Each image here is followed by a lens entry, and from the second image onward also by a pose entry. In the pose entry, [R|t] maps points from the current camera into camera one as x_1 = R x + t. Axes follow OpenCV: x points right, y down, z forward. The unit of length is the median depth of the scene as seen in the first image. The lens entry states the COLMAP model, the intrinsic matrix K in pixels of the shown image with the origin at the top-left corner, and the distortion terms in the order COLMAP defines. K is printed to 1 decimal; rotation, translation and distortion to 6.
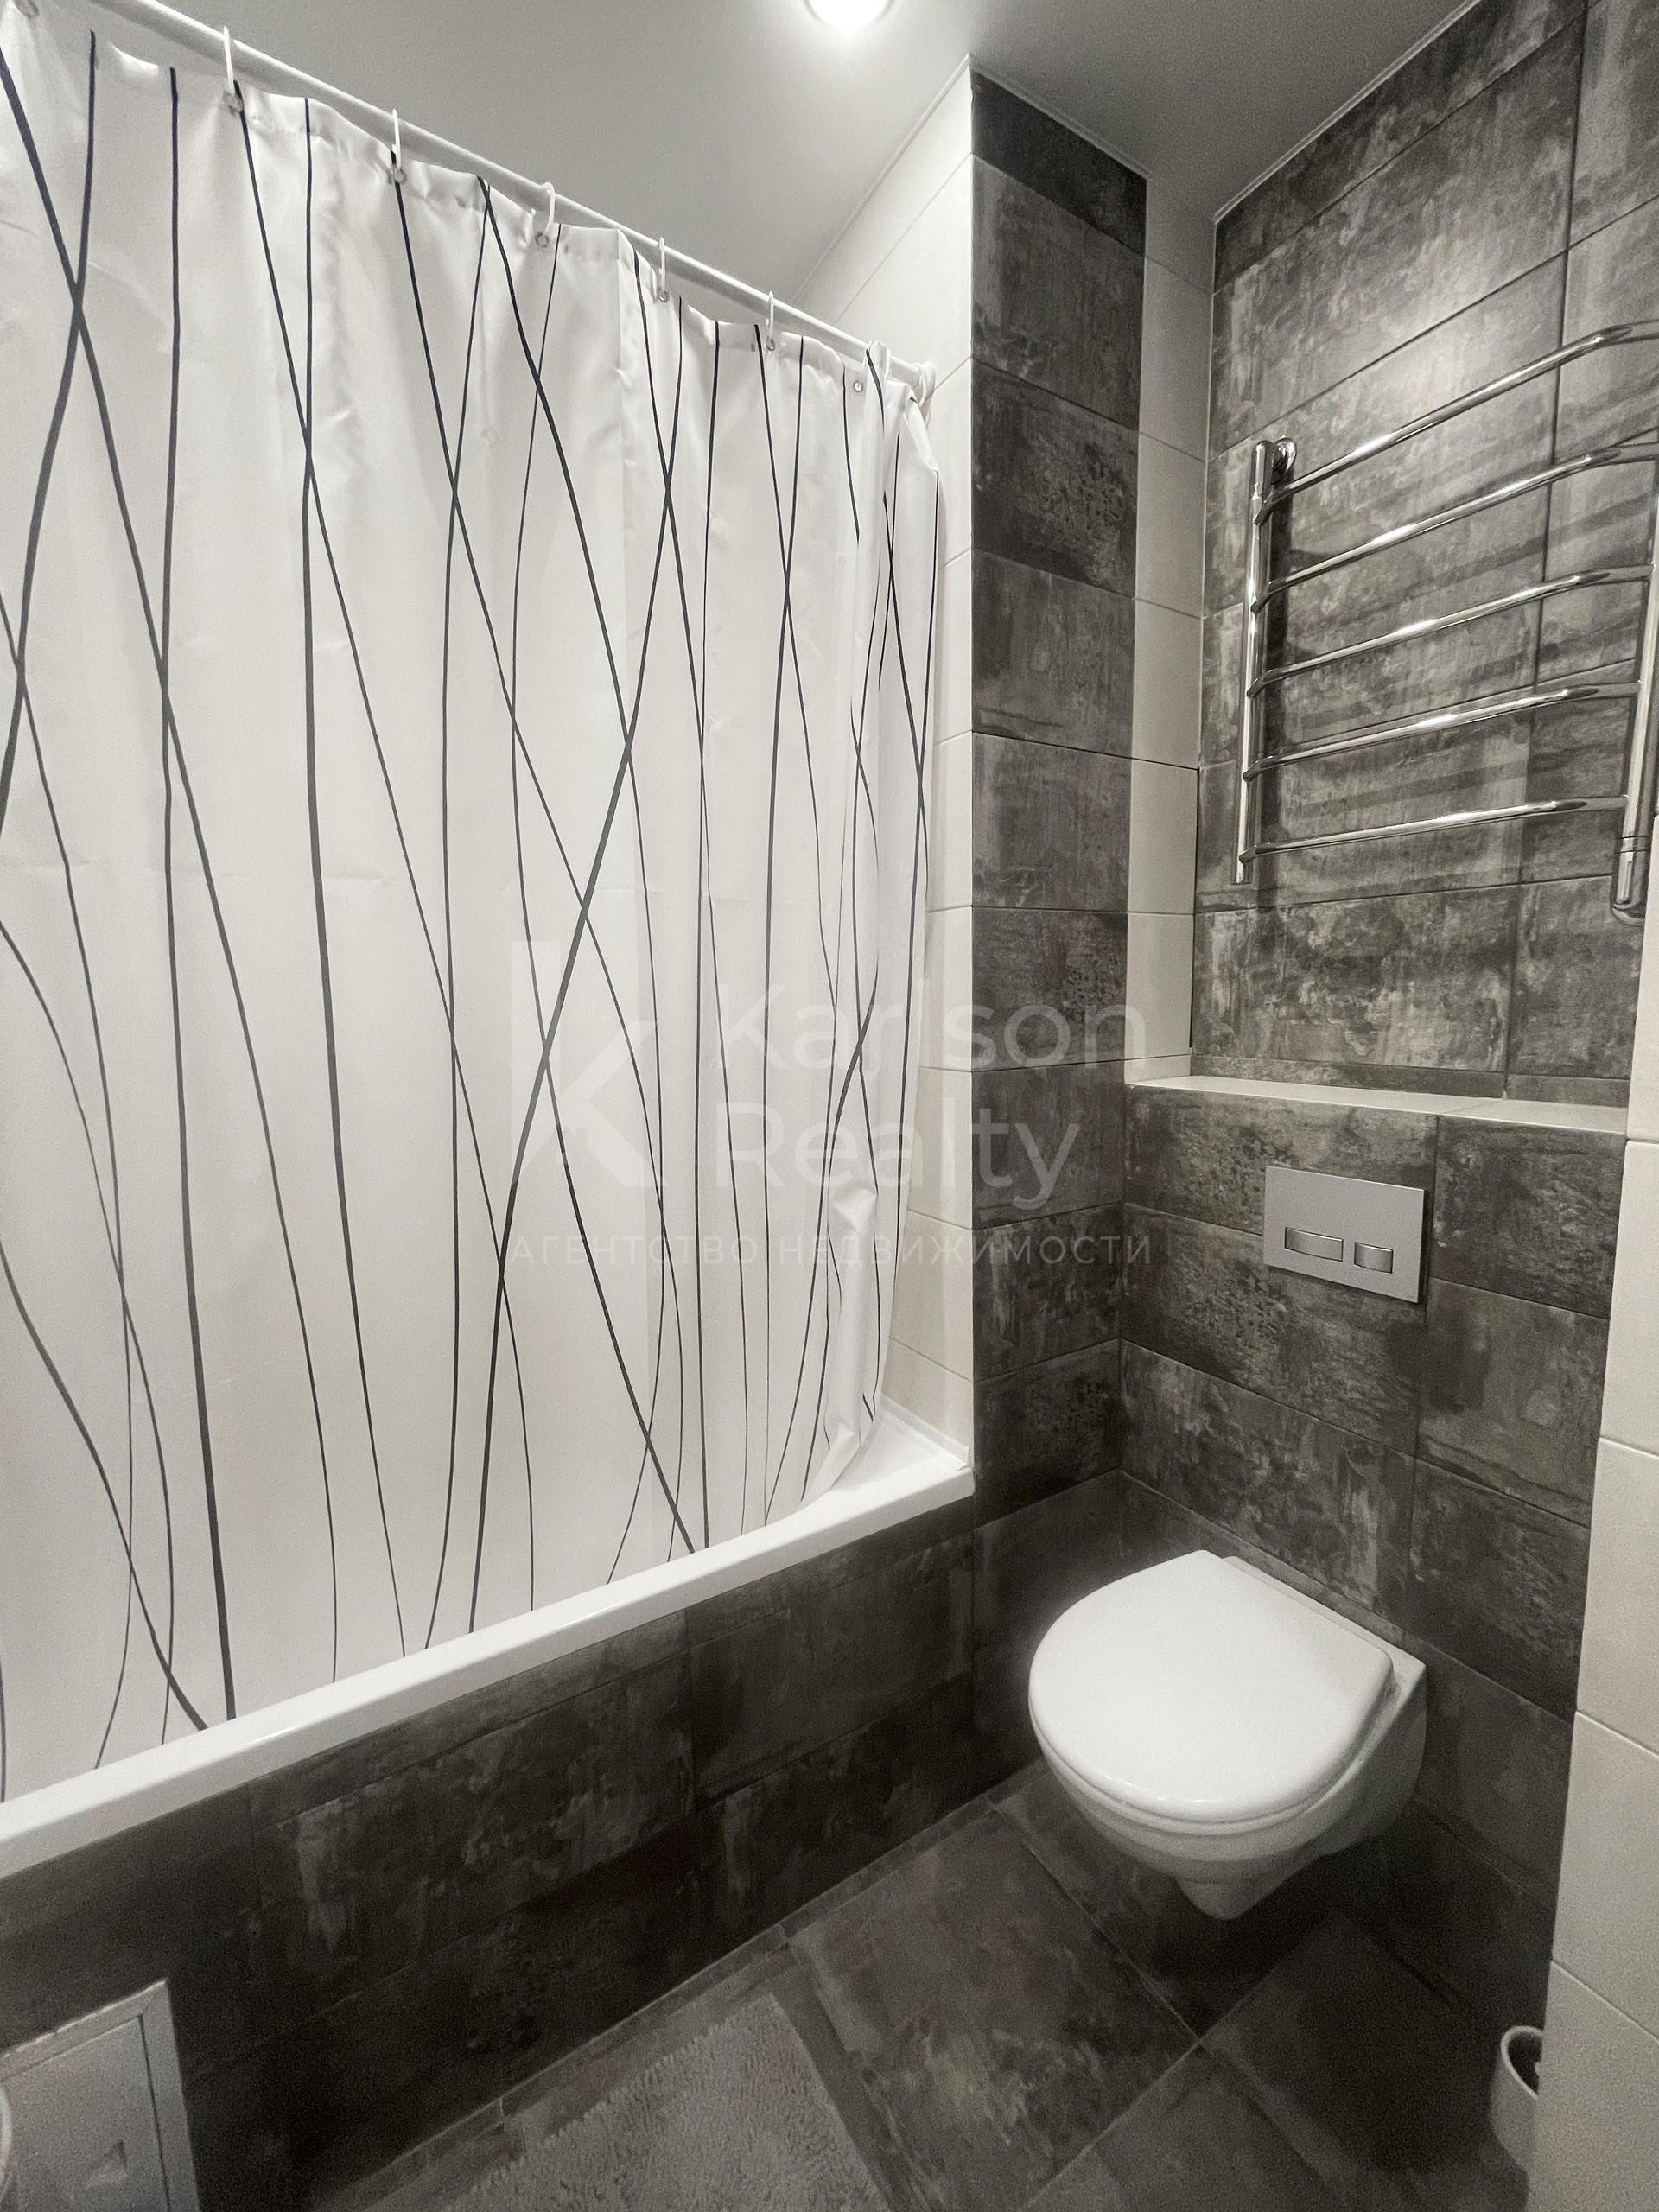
lens RADIAL K [[885.0, 0, 836.1], [0, 885.0, 1111.0], [0, 0, 1]] dist [-0.003607, -0.000352]
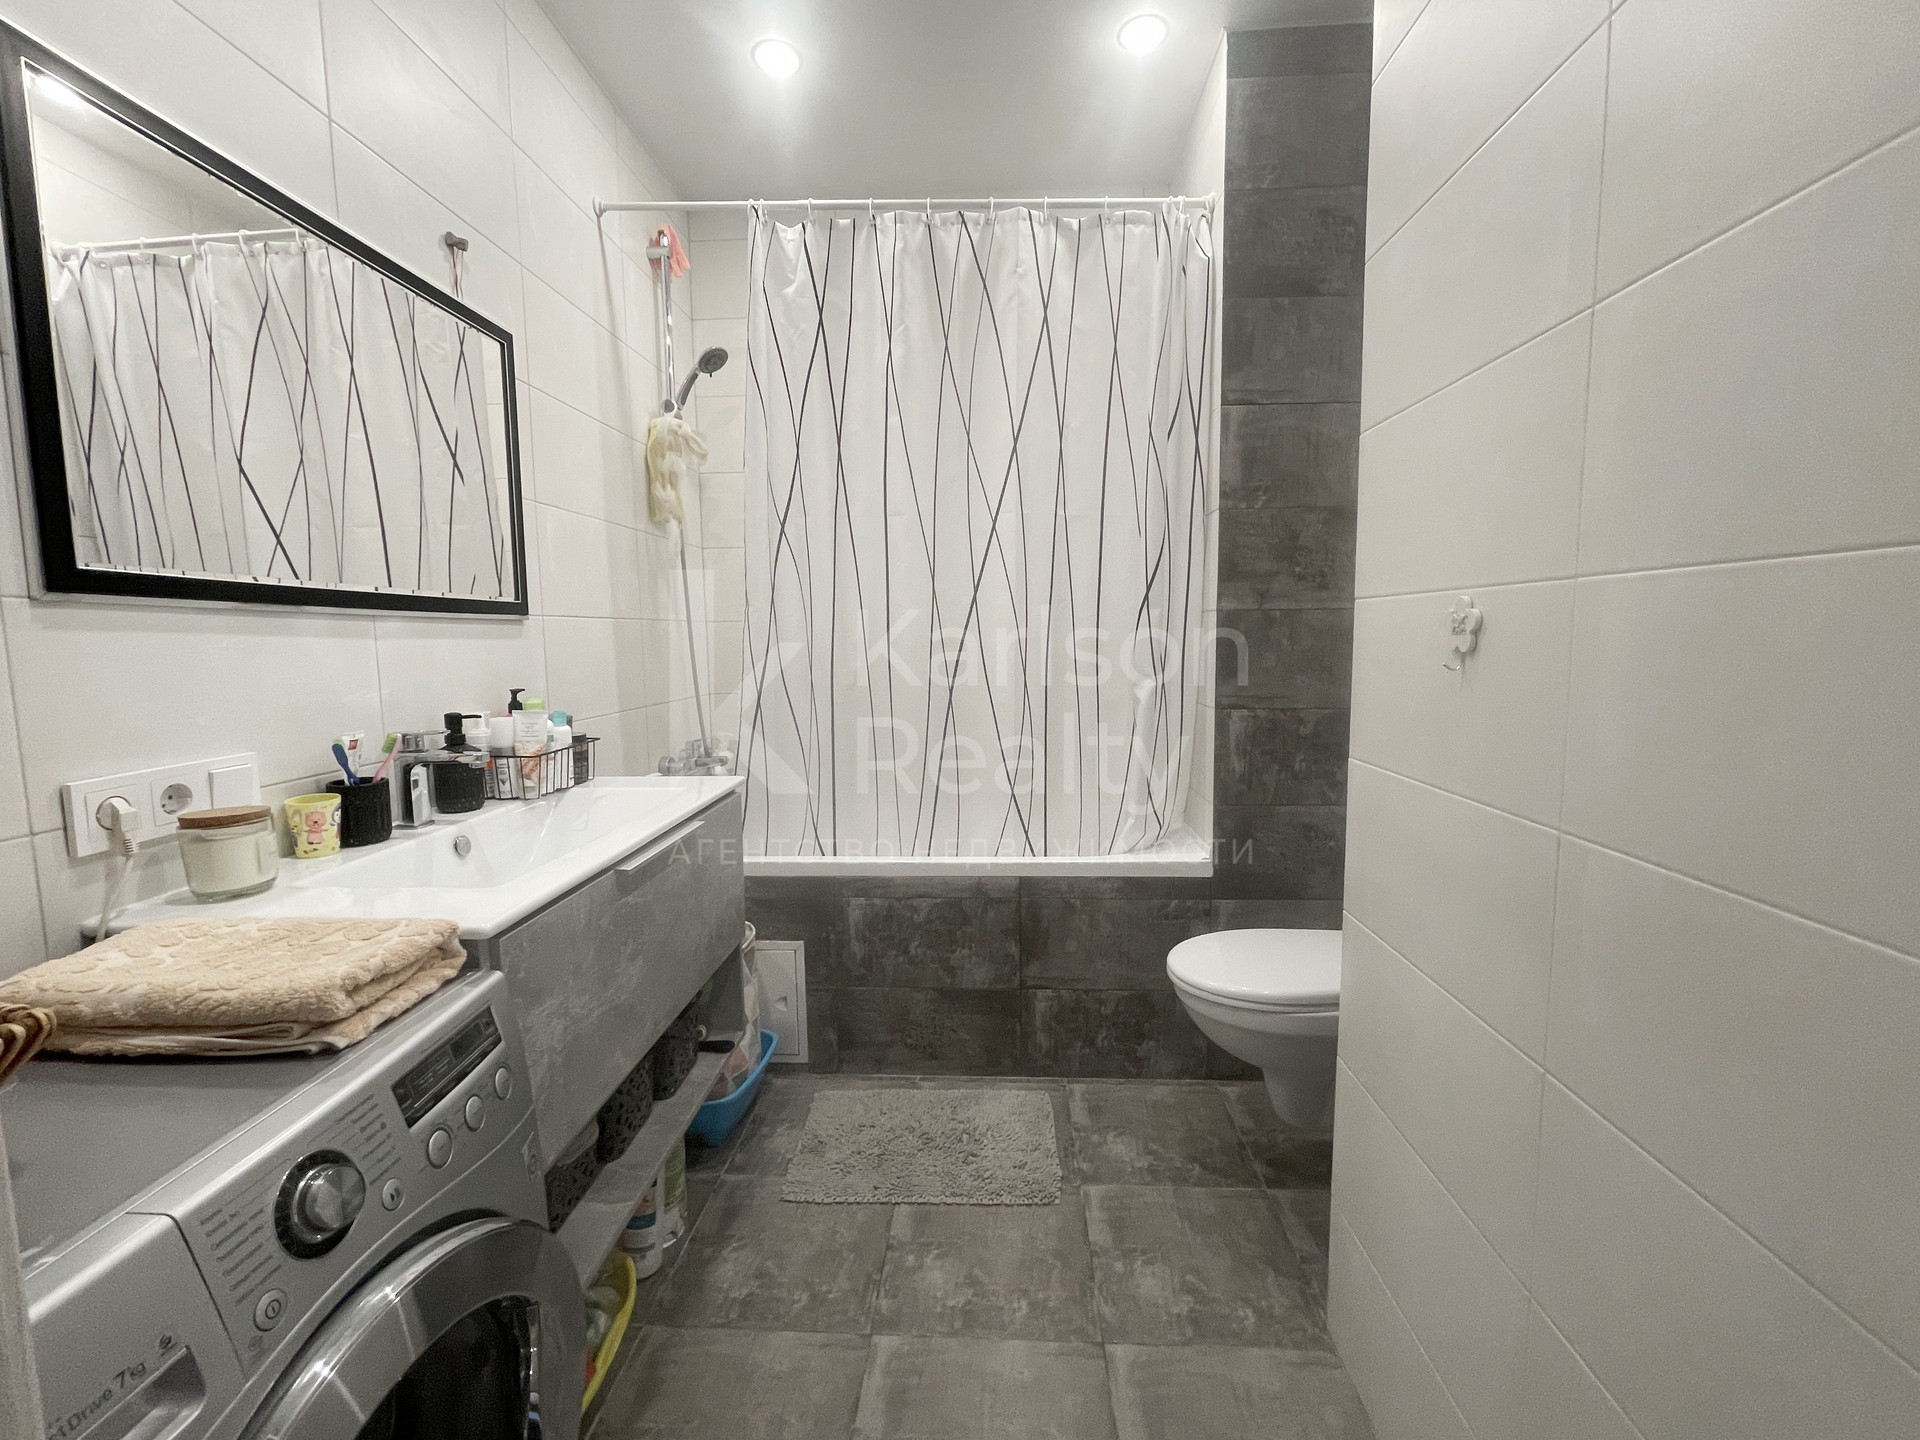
lens RADIAL K [[780.0, 0, 960.0], [0, 780.0, 720.0], [0, 0, 1]] dist [-0.004355, 0.000494]
pose [[0.833230, 0.073614, -0.548004, 0.677268], [-0.076772, 0.996901, 0.017184, 0.204447], [0.547571, 0.027753, 0.836299, -0.562905]]
